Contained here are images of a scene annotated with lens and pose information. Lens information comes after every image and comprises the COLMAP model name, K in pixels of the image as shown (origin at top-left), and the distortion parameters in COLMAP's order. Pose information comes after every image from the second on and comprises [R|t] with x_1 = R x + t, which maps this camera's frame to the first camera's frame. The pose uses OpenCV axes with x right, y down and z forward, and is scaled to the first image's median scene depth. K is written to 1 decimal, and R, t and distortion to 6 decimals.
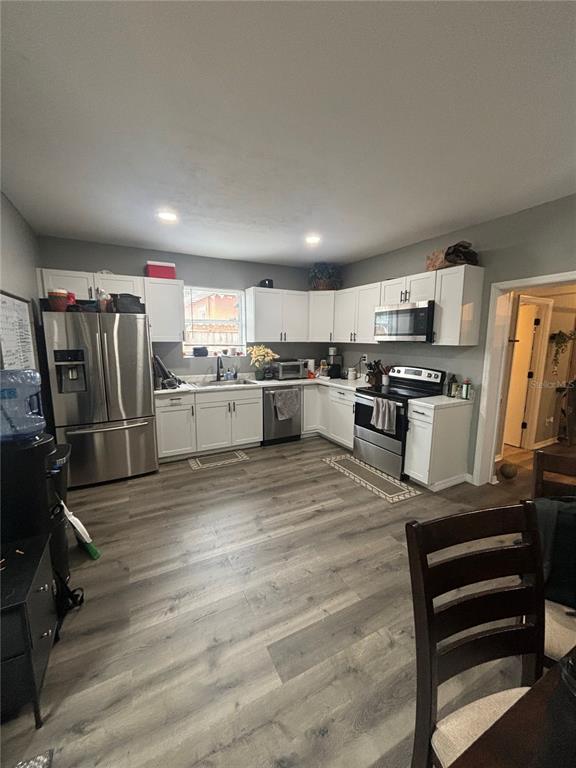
lens RADIAL K [[310.4, 0, 288.0], [0, 310.4, 384.0], [0, 0, 1]] dist [0.000579, 0.000670]
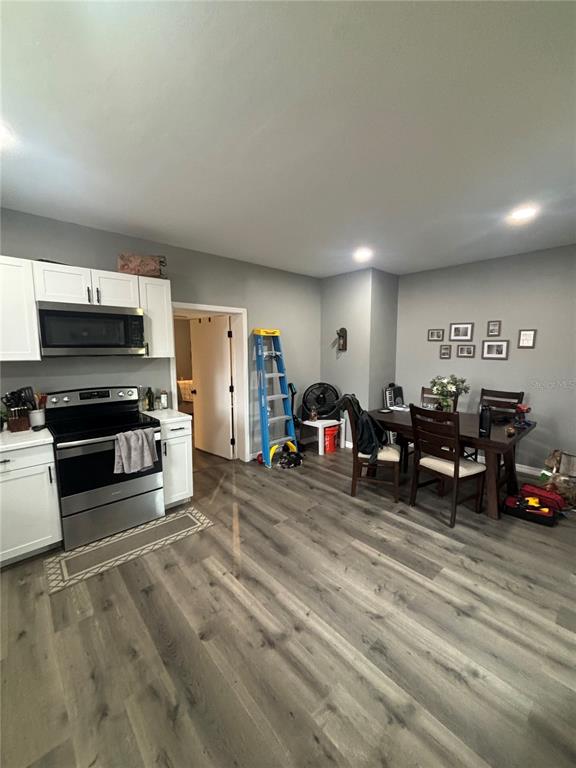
lens RADIAL K [[310.4, 0, 288.0], [0, 310.4, 384.0], [0, 0, 1]] dist [0.000579, 0.000670]
pose [[-0.250081, -0.111816, 0.961747, -0.526575], [0.148551, 0.977117, 0.152231, -0.128733], [-0.956761, 0.180939, -0.227748, 0.834153]]
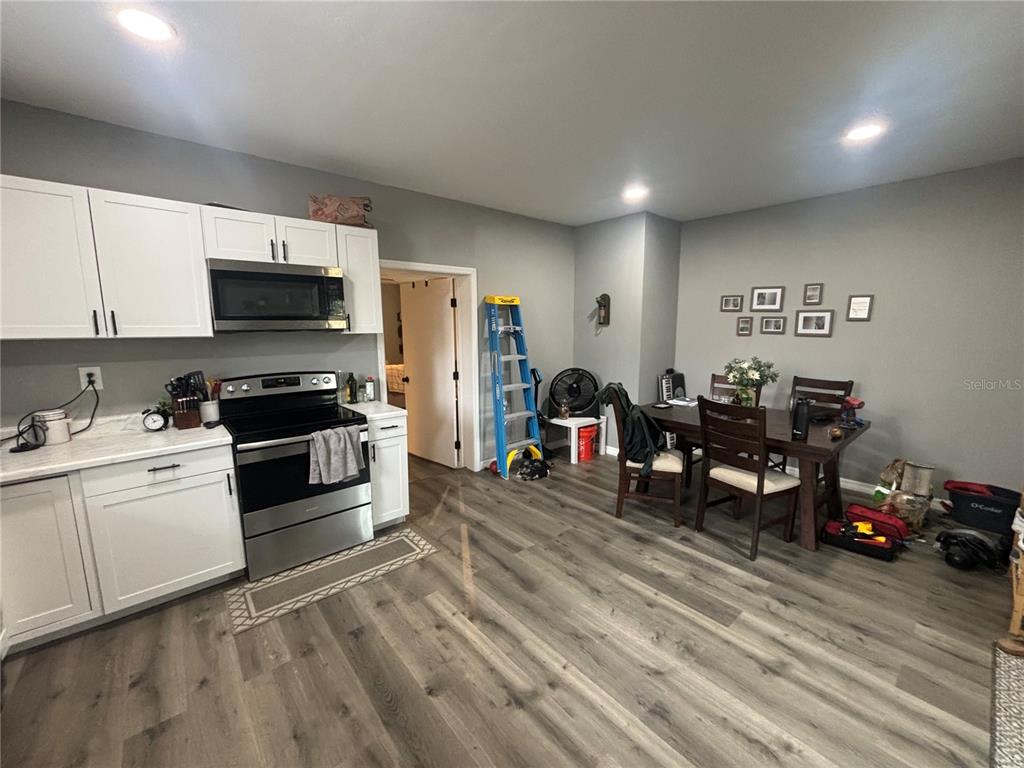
lens RADIAL K [[413.8, 0, 511.5], [0, 413.8, 384.7], [0, 0, 1]] dist [0.000579, 0.000670]
pose [[-0.221288, -0.145363, 0.964314, -0.524069], [0.150291, 0.971932, 0.181000, -0.128220], [-0.963558, 0.184980, -0.193230, 0.857300]]
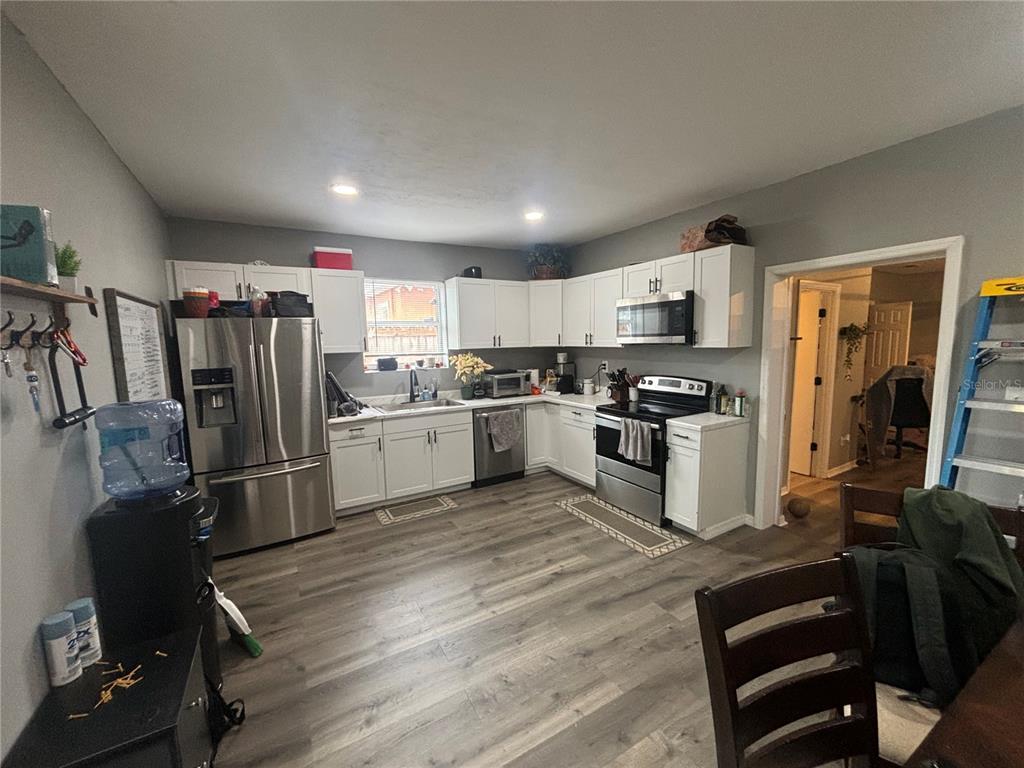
lens RADIAL K [[413.8, 0, 511.5], [0, 413.8, 384.7], [0, 0, 1]] dist [0.000579, 0.000670]
pose [[0.998882, -0.032283, 0.034519, -0.025688], [0.033572, 0.998736, -0.037415, -0.010086], [-0.033268, 0.038532, 0.998703, -0.007621]]
